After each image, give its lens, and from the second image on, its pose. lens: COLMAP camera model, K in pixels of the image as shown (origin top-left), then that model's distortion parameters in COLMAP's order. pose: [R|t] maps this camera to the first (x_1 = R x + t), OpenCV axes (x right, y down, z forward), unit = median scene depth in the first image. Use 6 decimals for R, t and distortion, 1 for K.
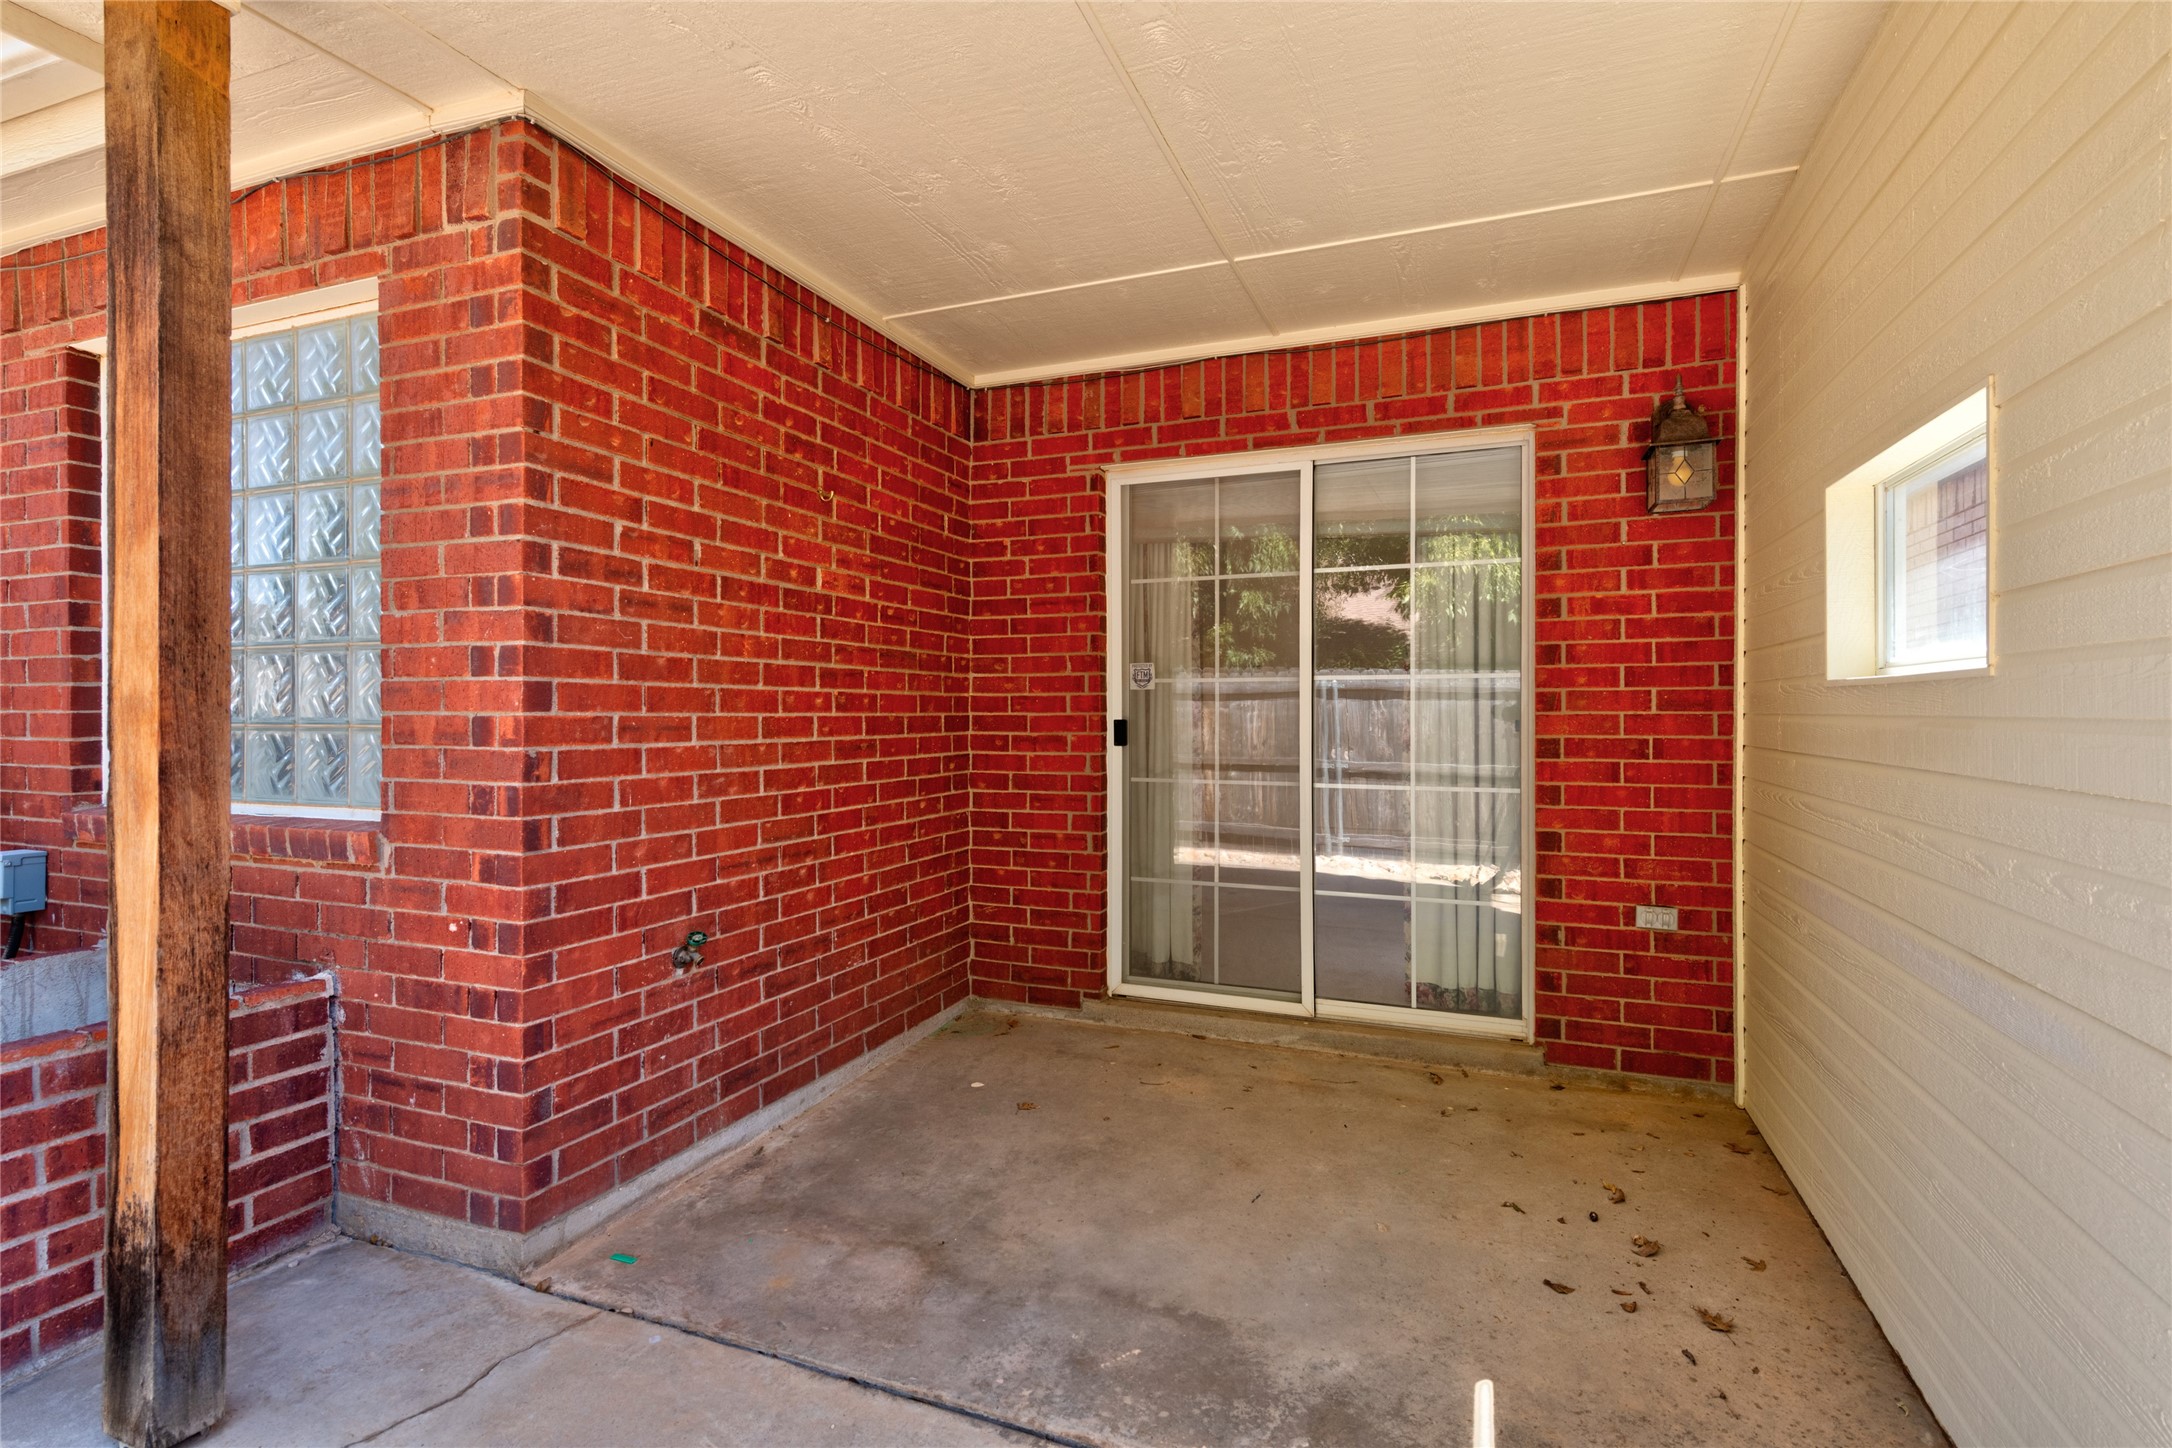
lens RADIAL K [[1052.9, 0, 1081.2], [0, 1052.9, 751.7], [0, 0, 1]] dist [0.022876, -0.013559]
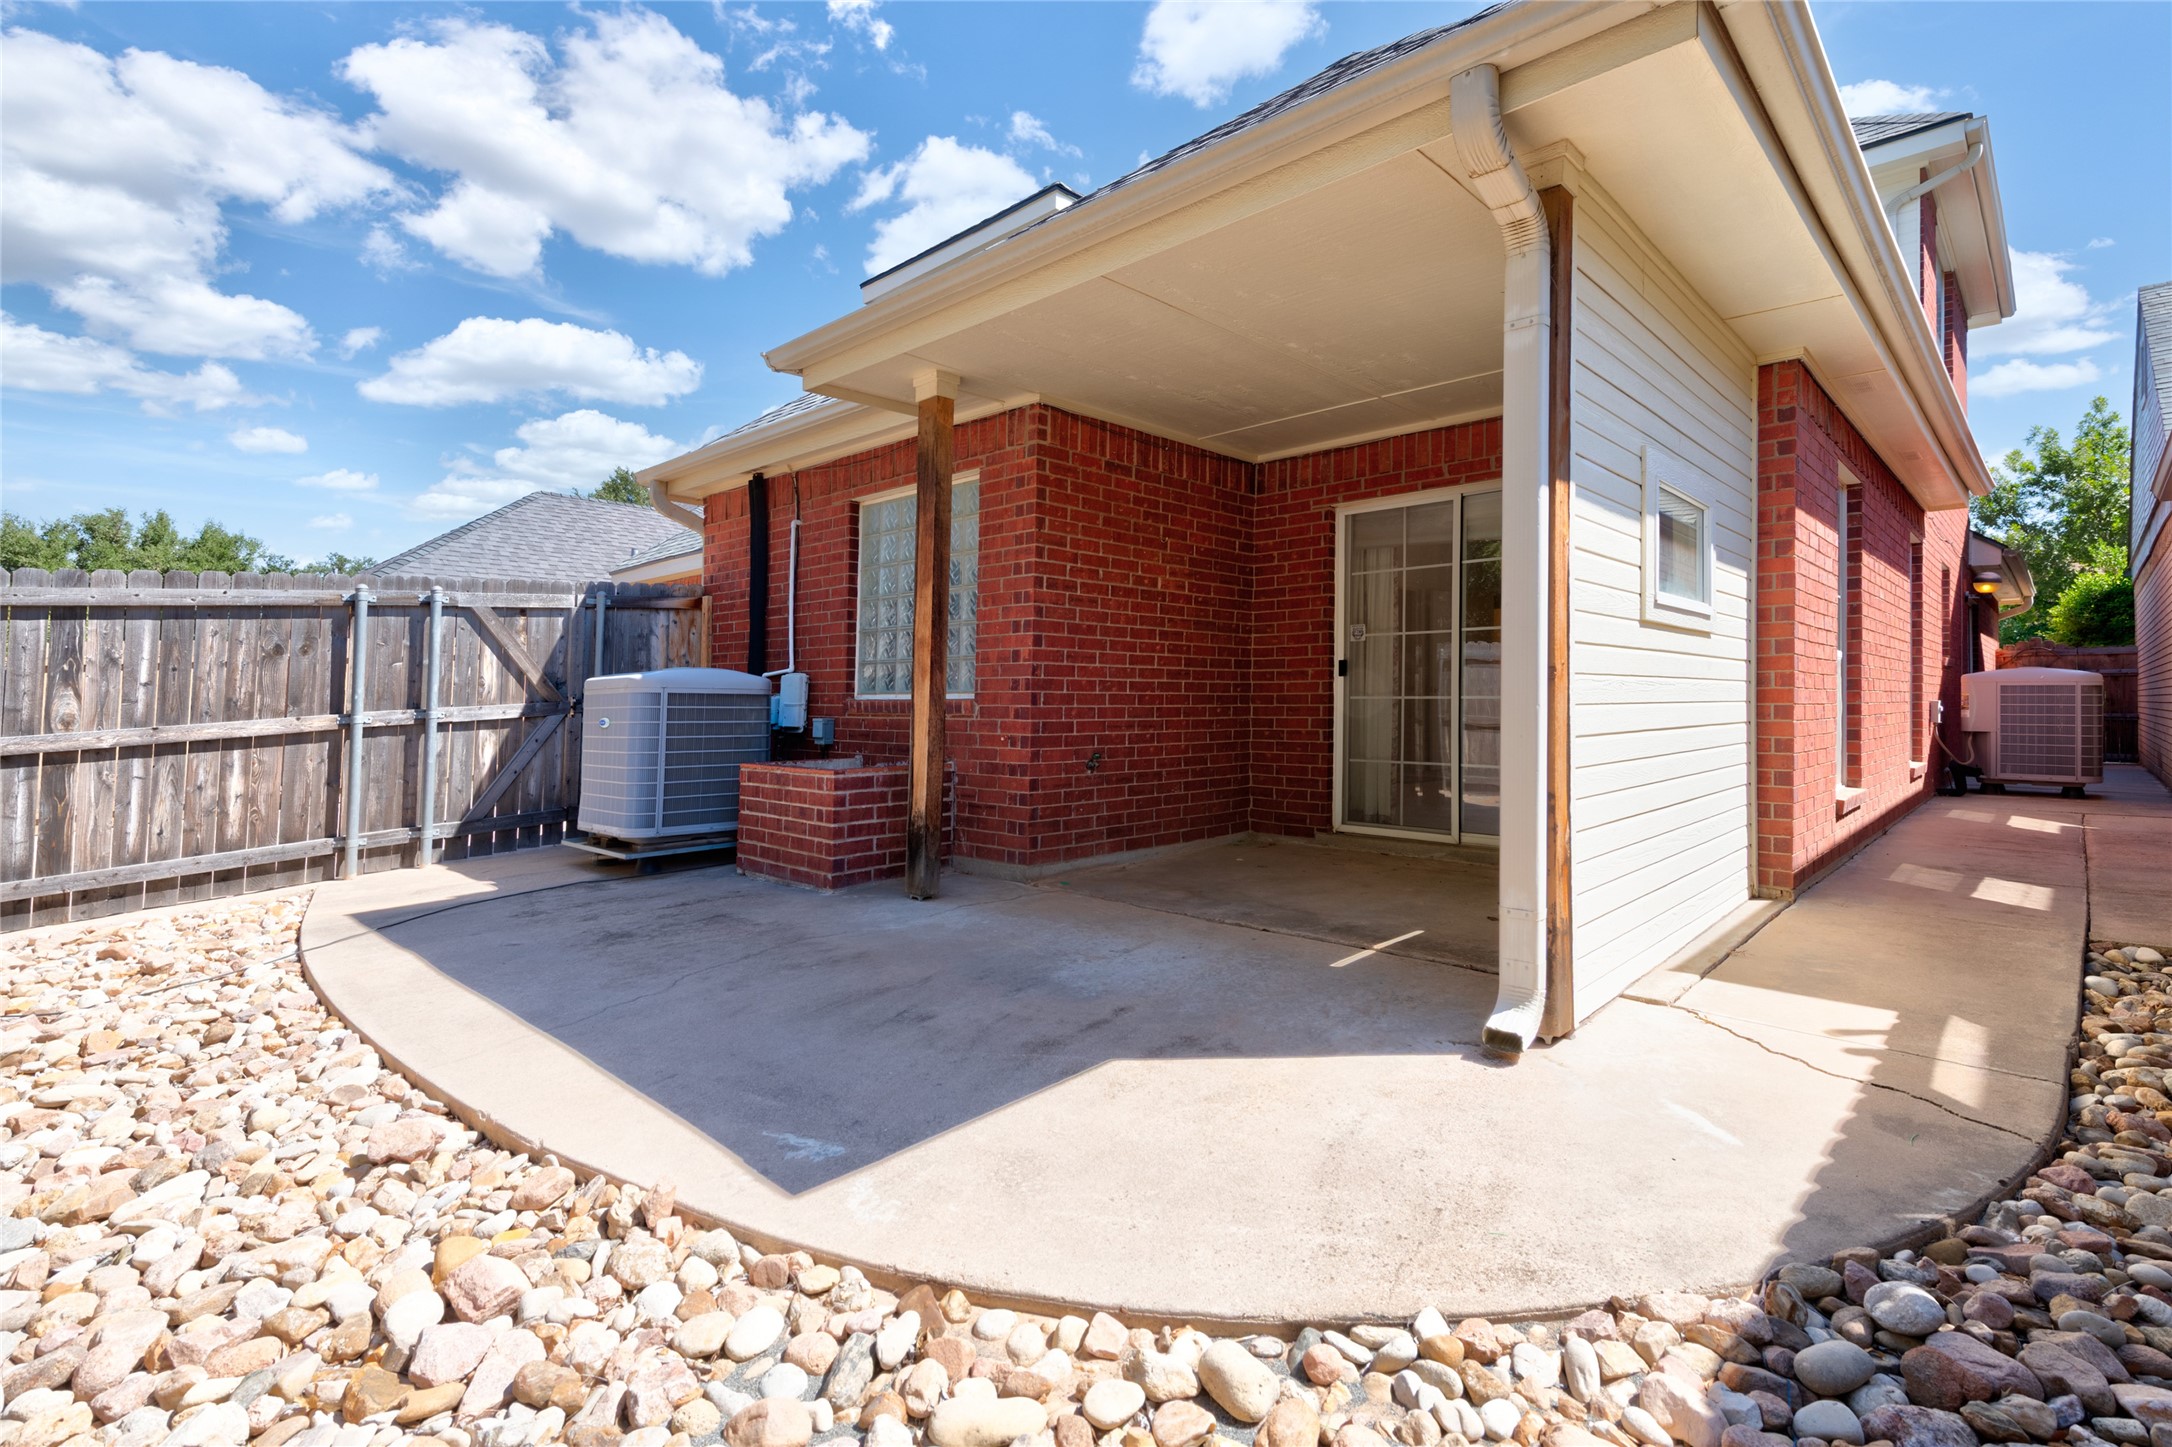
lens RADIAL K [[1011.3, 0, 1008.9], [0, 1011.3, 787.5], [0, 0, 1]] dist [0.014551, -0.000020]
pose [[0.908355, 0.035888, -0.416656, 0.291618], [-0.015380, 0.998504, 0.052475, 0.118090], [0.417916, -0.041258, 0.907548, -0.826848]]
